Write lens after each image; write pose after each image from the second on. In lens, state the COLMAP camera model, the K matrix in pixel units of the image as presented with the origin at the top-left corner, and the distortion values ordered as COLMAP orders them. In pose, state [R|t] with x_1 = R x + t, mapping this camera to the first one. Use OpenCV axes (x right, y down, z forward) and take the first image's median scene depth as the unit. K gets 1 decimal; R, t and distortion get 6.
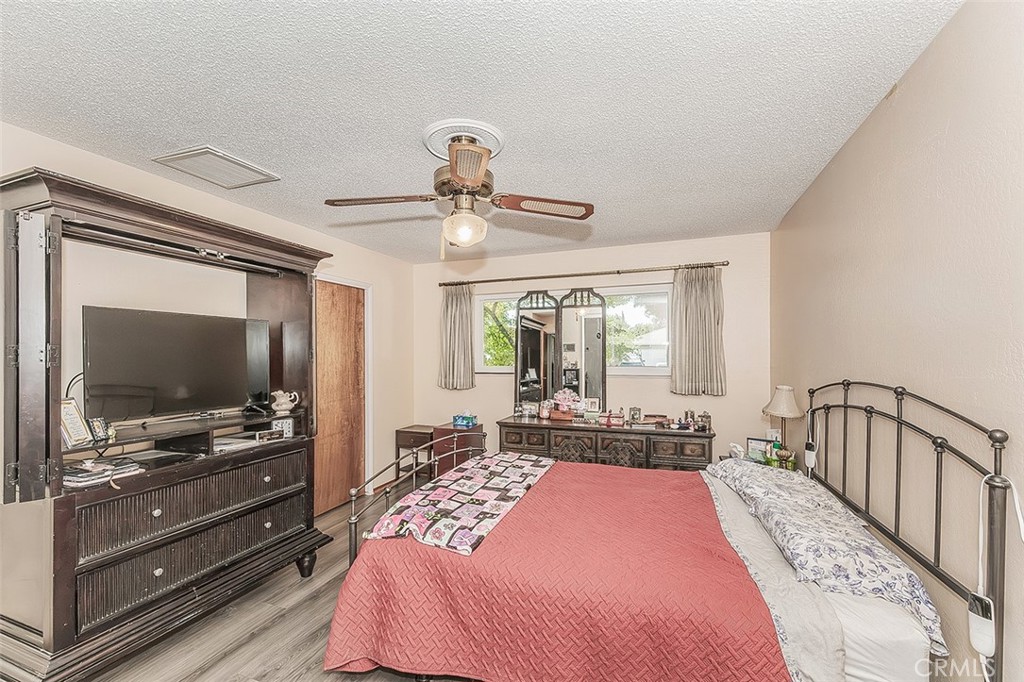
lens RADIAL K [[482.6, 0, 510.4], [0, 482.6, 355.6], [0, 0, 1]] dist [0.000783, 0.000404]
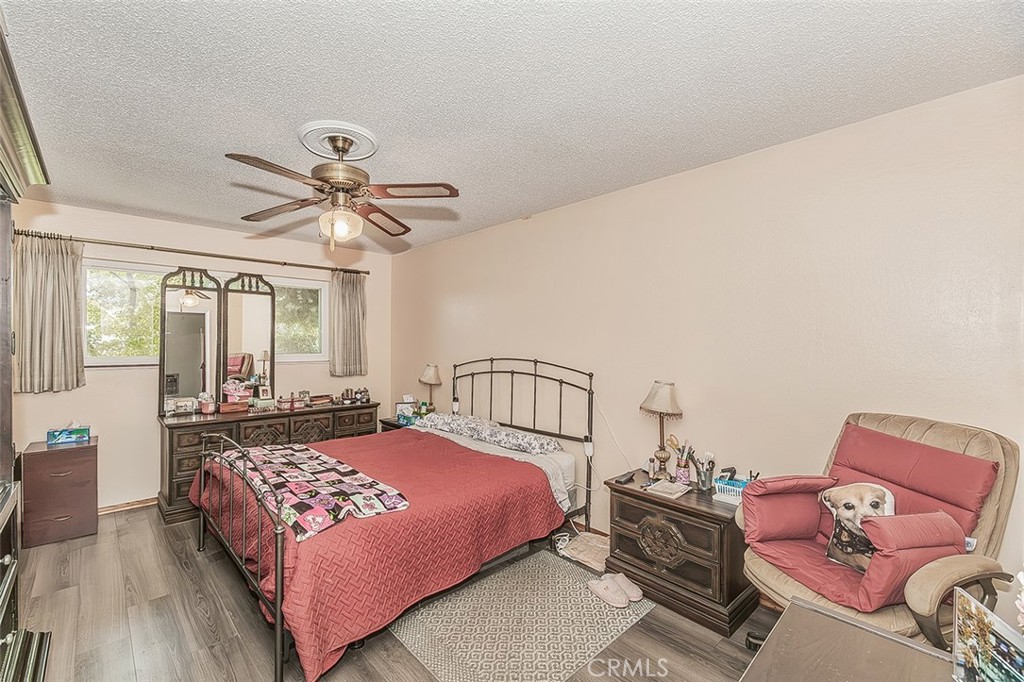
lens RADIAL K [[461.8, 0, 532.4], [0, 461.8, 335.8], [0, 0, 1]] dist [-0.001566, -0.000067]
pose [[0.329174, 0.020186, 0.944054, -0.782163], [-0.004722, 0.999794, -0.019732, 0.001132], [-0.944258, 0.002038, 0.329201, 0.230387]]
